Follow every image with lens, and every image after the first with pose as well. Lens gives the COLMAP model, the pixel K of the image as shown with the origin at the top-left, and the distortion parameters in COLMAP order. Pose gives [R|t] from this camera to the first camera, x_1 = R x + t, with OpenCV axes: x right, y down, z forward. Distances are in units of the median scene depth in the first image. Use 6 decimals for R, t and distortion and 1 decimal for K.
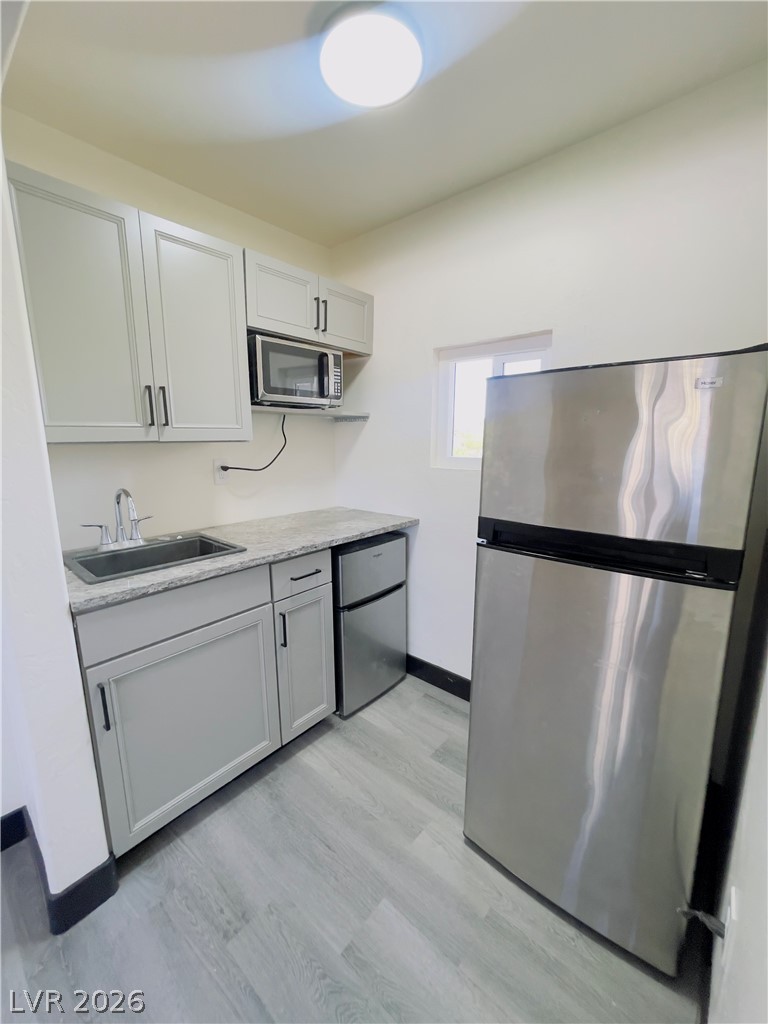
lens RADIAL K [[413.7, 0, 383.6], [0, 413.7, 517.2], [0, 0, 1]] dist [0.001847, 0.000656]
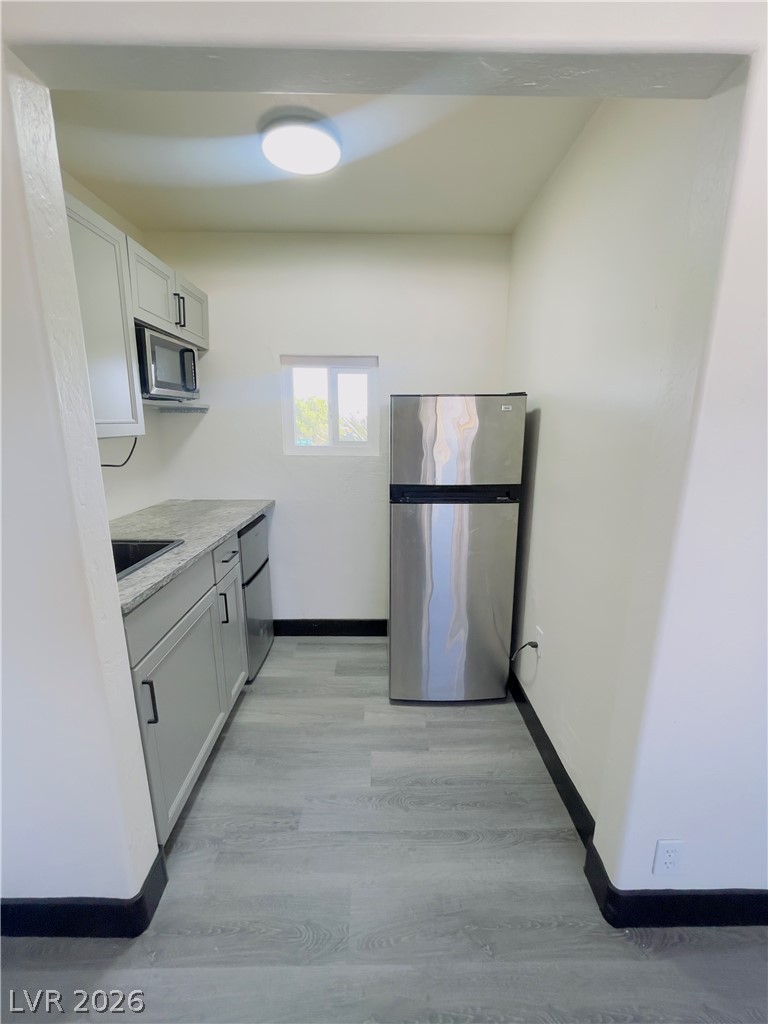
lens RADIAL K [[416.2, 0, 384.0], [0, 416.2, 512.0], [0, 0, 1]] dist [0.002385, 0.000606]
pose [[0.755126, -0.134130, 0.641712, -0.572884], [0.117652, 0.990681, 0.068626, -0.006094], [-0.644936, 0.023677, 0.763870, -0.119864]]
